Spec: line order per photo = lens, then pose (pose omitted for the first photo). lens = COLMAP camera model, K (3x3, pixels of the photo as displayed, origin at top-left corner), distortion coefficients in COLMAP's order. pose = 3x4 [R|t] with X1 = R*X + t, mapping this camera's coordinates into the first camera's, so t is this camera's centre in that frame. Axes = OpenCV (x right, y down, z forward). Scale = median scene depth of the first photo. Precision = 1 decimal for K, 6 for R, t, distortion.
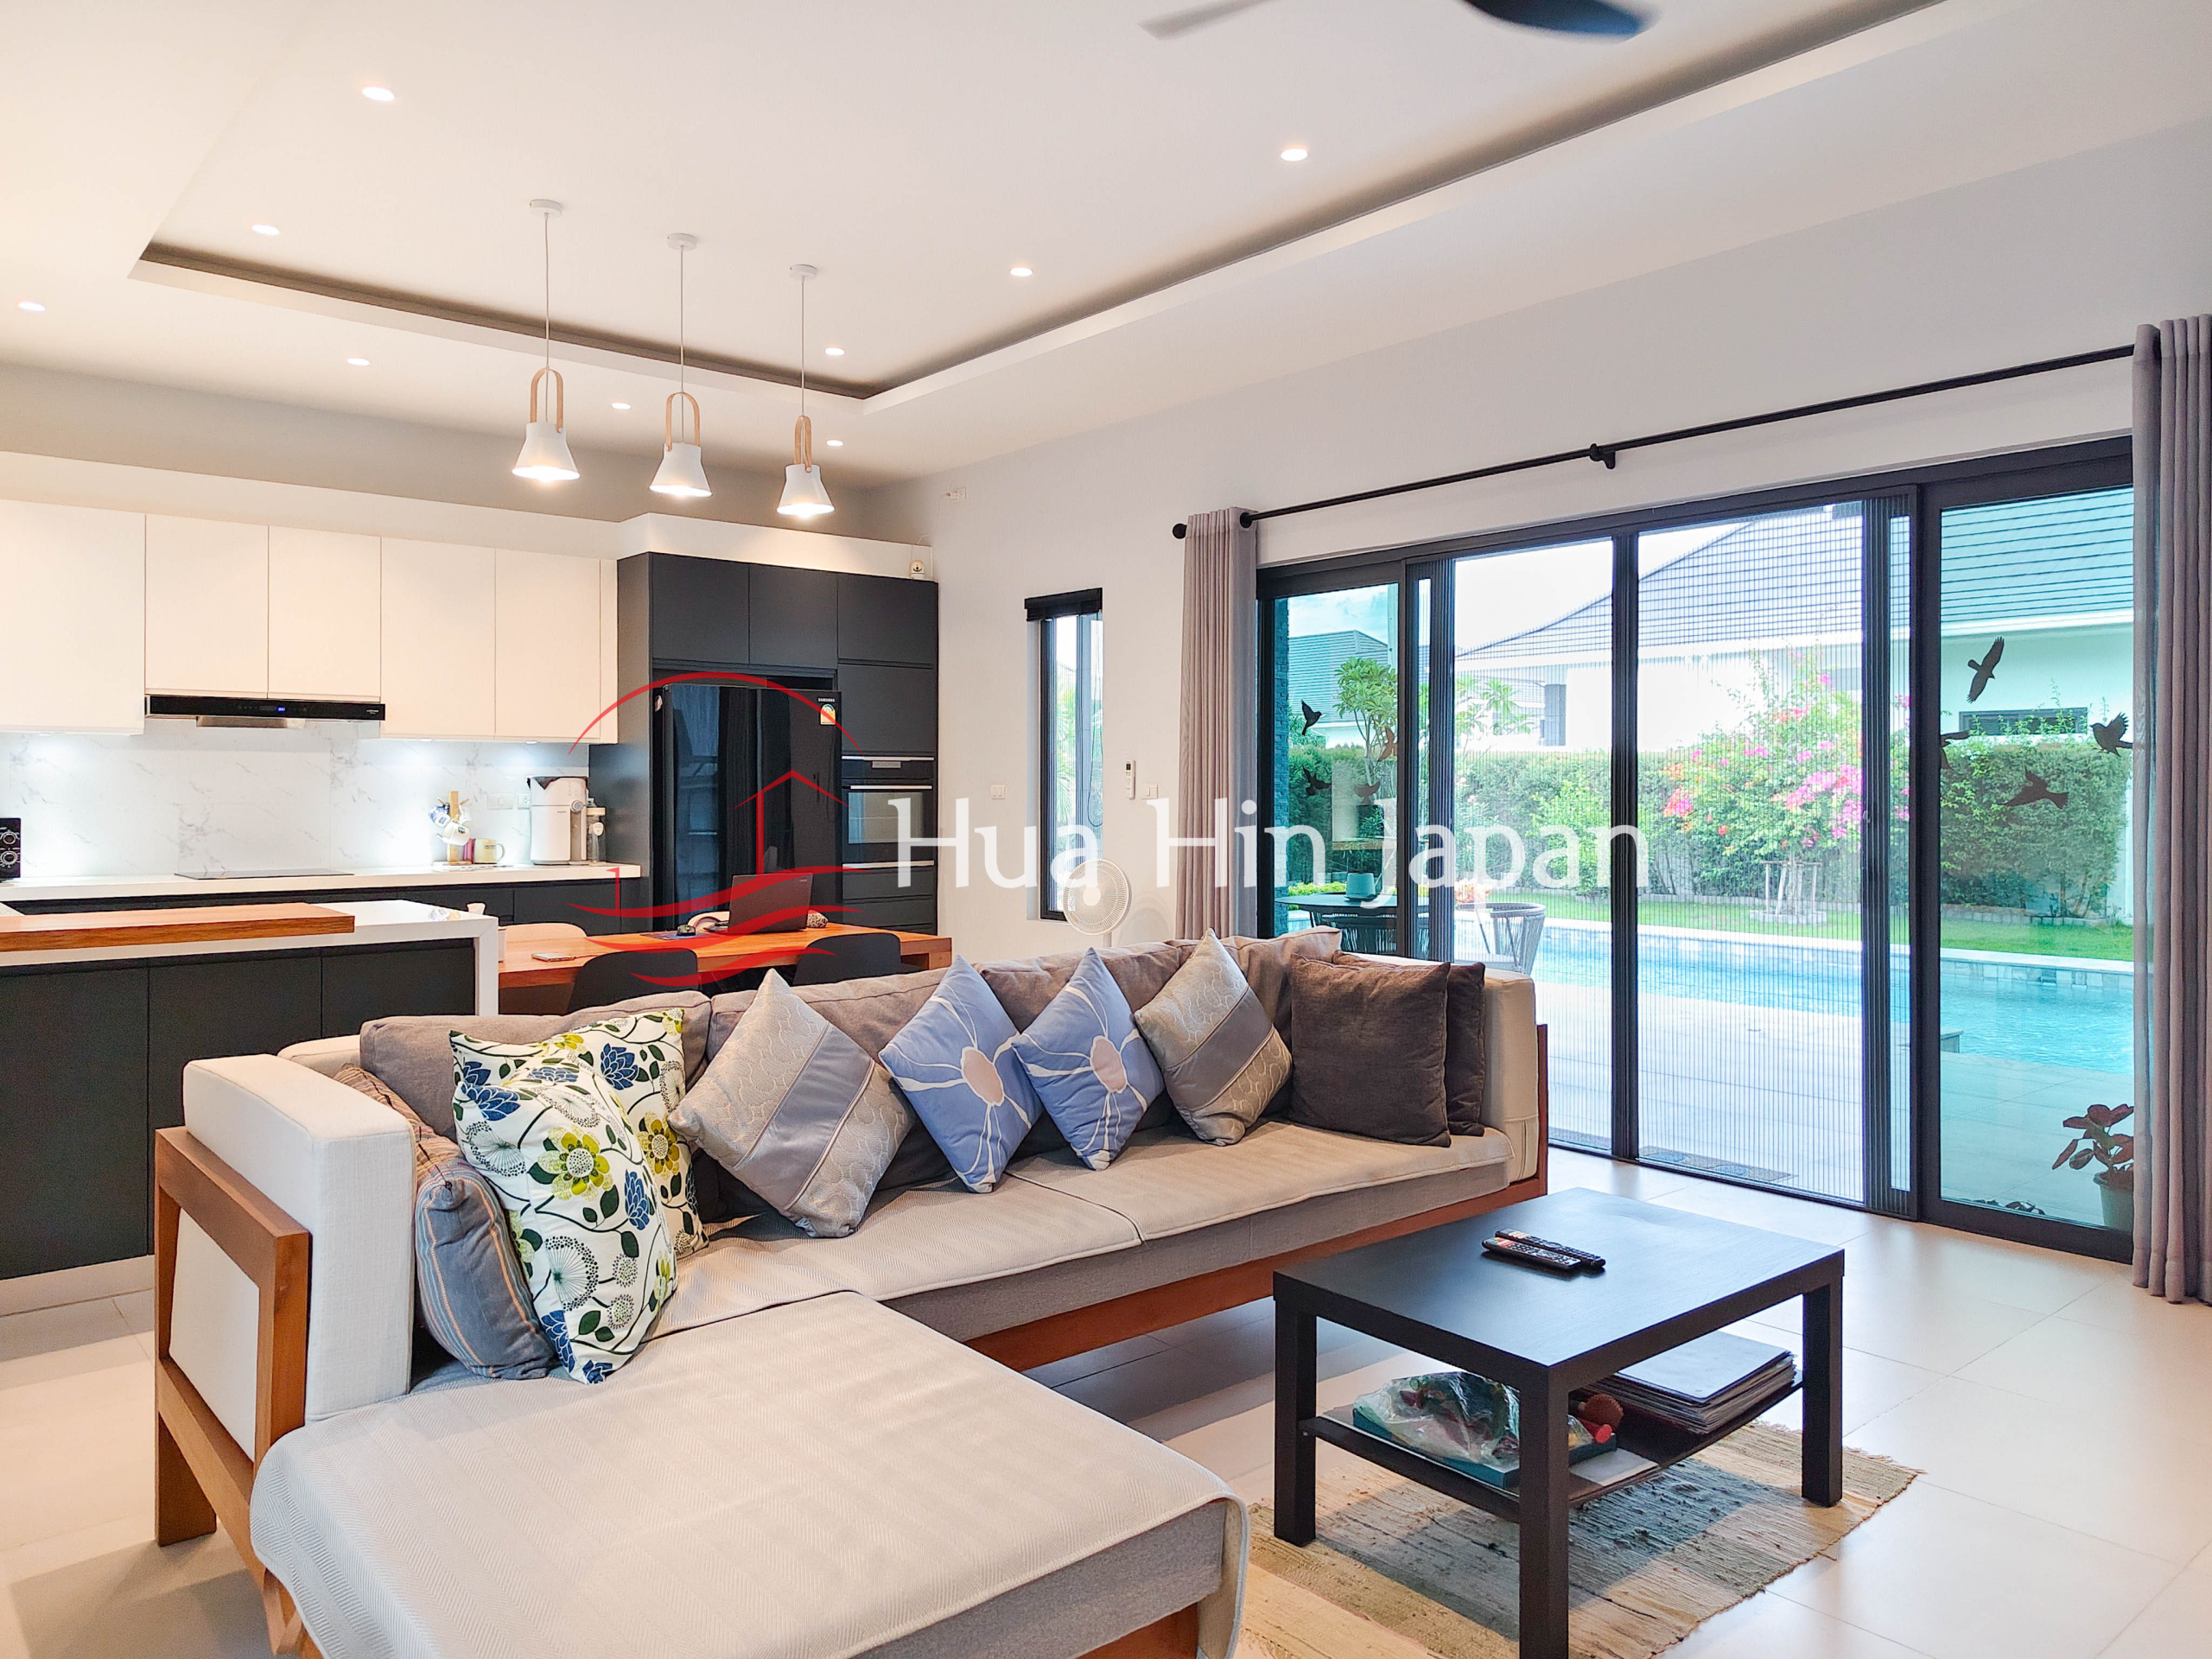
lens RADIAL K [[1572.2, 0, 1106.0], [0, 1572.2, 829.5], [0, 0, 1]] dist [0.038795, -0.050282]
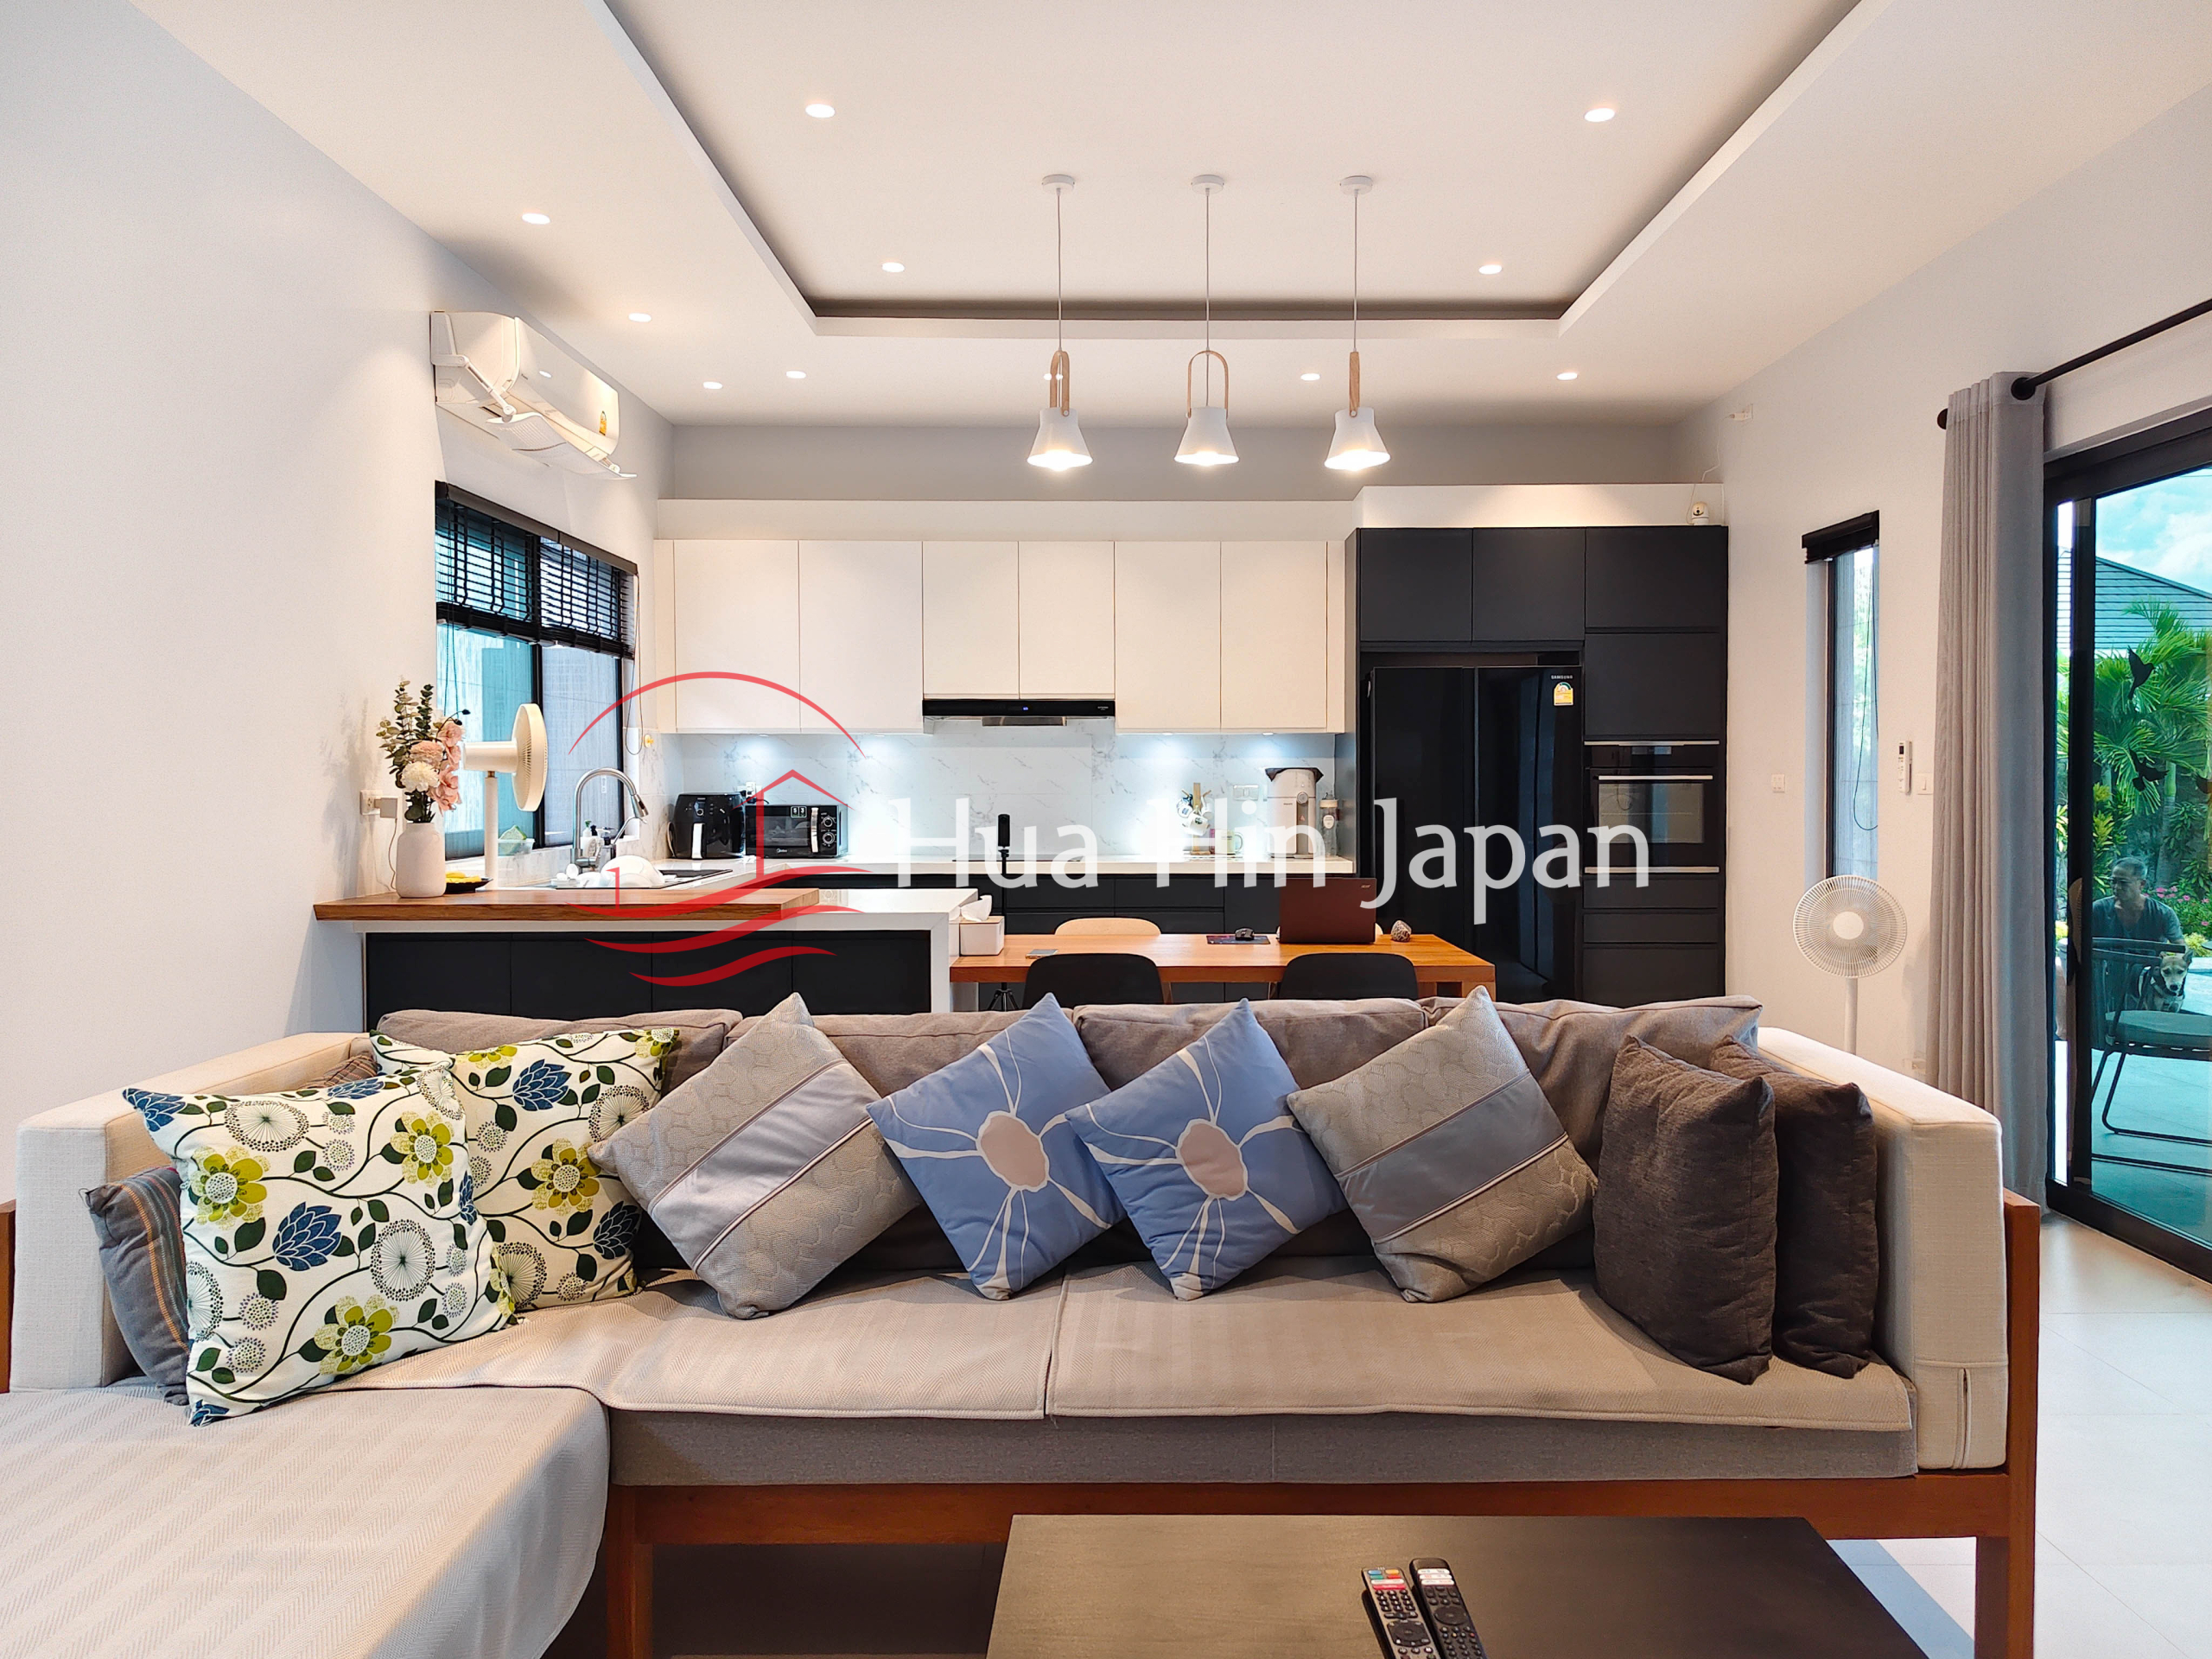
lens RADIAL K [[1572.2, 0, 1106.0], [0, 1572.2, 829.5], [0, 0, 1]] dist [0.038795, -0.050282]
pose [[0.763738, 0.019737, -0.645225, 0.403019], [-0.014435, 0.999805, 0.013497, -0.013776], [0.645365, -0.000994, 0.763873, 0.370226]]
